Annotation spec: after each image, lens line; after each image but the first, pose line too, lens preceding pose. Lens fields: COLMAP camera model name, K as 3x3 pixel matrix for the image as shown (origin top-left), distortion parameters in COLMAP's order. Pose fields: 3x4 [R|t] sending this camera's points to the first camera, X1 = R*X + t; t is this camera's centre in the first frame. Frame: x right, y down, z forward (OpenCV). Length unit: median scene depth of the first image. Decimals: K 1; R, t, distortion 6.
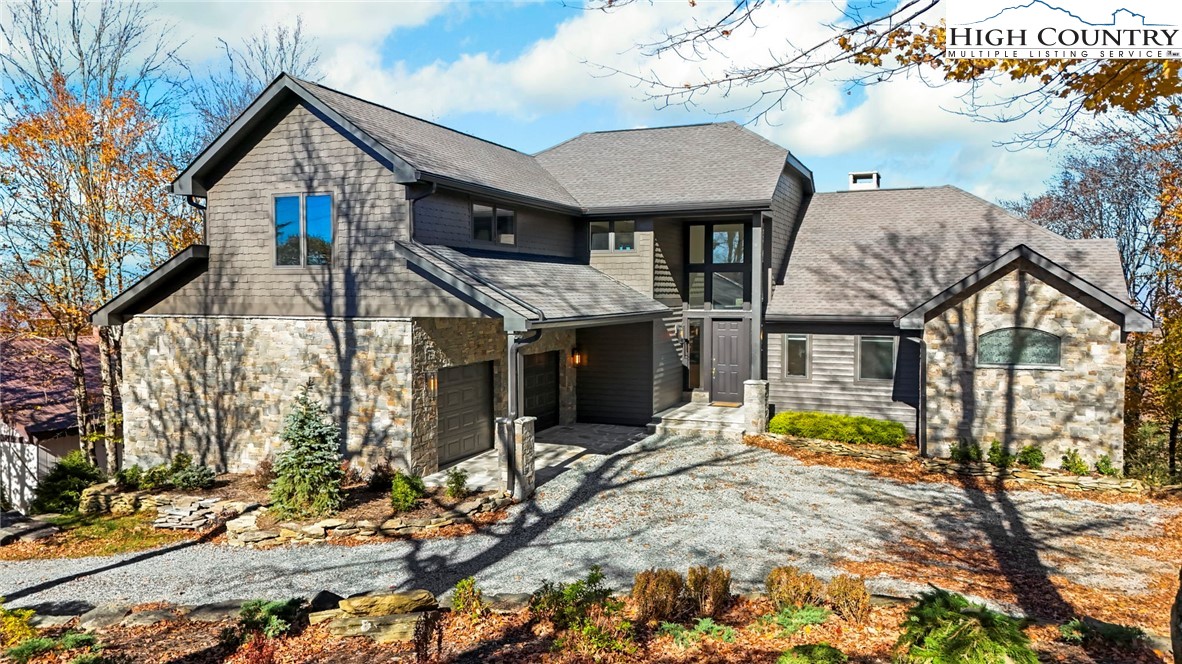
lens RADIAL K [[964.3, 0, 590.2], [0, 964.3, 431.2], [0, 0, 1]] dist [0.123576, -0.216881]
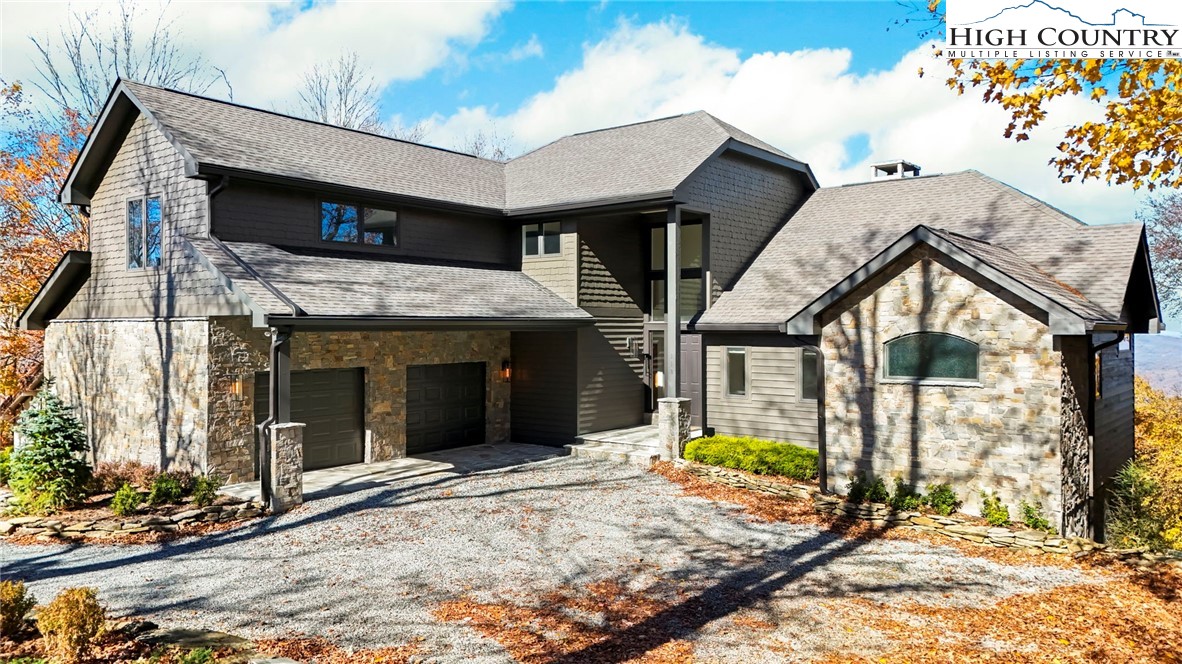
lens RADIAL K [[964.3, 0, 590.2], [0, 964.3, 431.2], [0, 0, 1]] dist [0.123576, -0.216881]
pose [[0.952794, 0.031737, -0.301956, 0.419929], [-0.042983, 0.998605, -0.030669, 0.007806], [0.300561, 0.042200, 0.952828, 0.174611]]
